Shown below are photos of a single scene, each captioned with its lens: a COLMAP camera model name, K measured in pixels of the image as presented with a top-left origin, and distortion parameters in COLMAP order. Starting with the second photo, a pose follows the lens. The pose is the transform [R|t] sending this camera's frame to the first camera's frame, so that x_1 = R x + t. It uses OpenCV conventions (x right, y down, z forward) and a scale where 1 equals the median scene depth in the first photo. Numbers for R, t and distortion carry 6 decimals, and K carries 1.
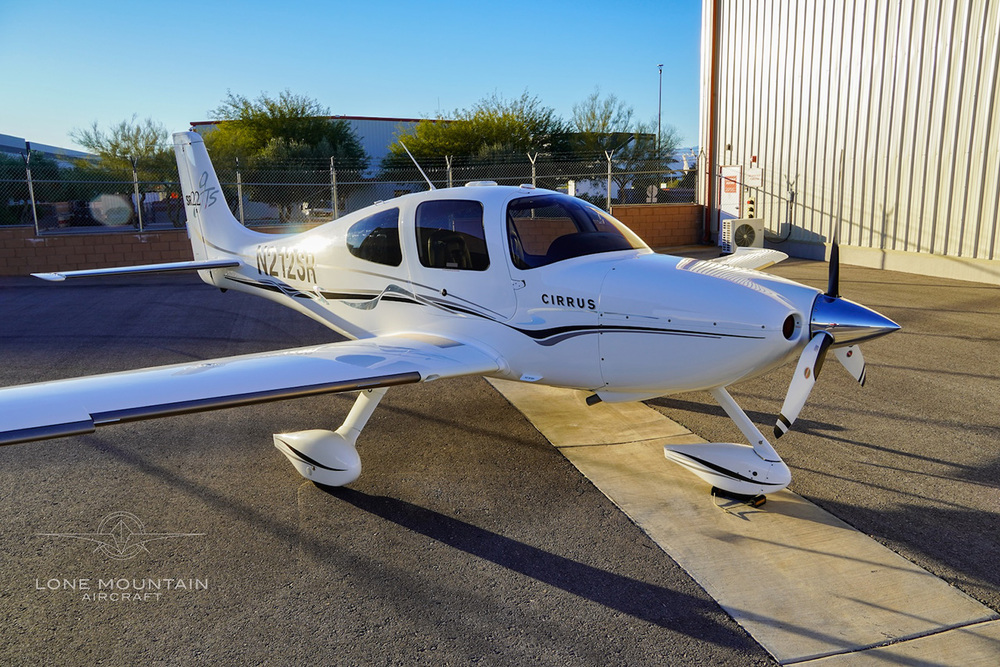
lens RADIAL K [[750.3, 0, 500.0], [0, 750.3, 333.5], [0, 0, 1]] dist [-0.044294, -0.000775]
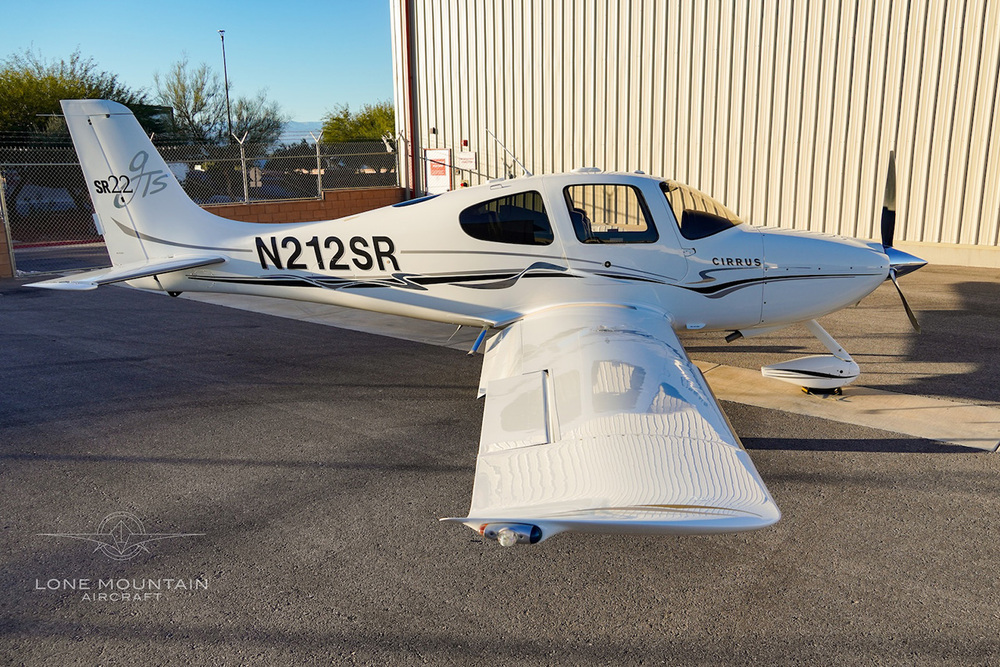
lens RADIAL K [[801.3, 0, 500.3], [0, 801.3, 372.9], [0, 0, 1]] dist [-0.003330, 0.005545]
pose [[0.833150, -0.134506, 0.536441, -0.549468], [0.104152, 0.990778, 0.086666, -0.007810], [-0.543151, -0.016334, 0.839476, 0.025380]]
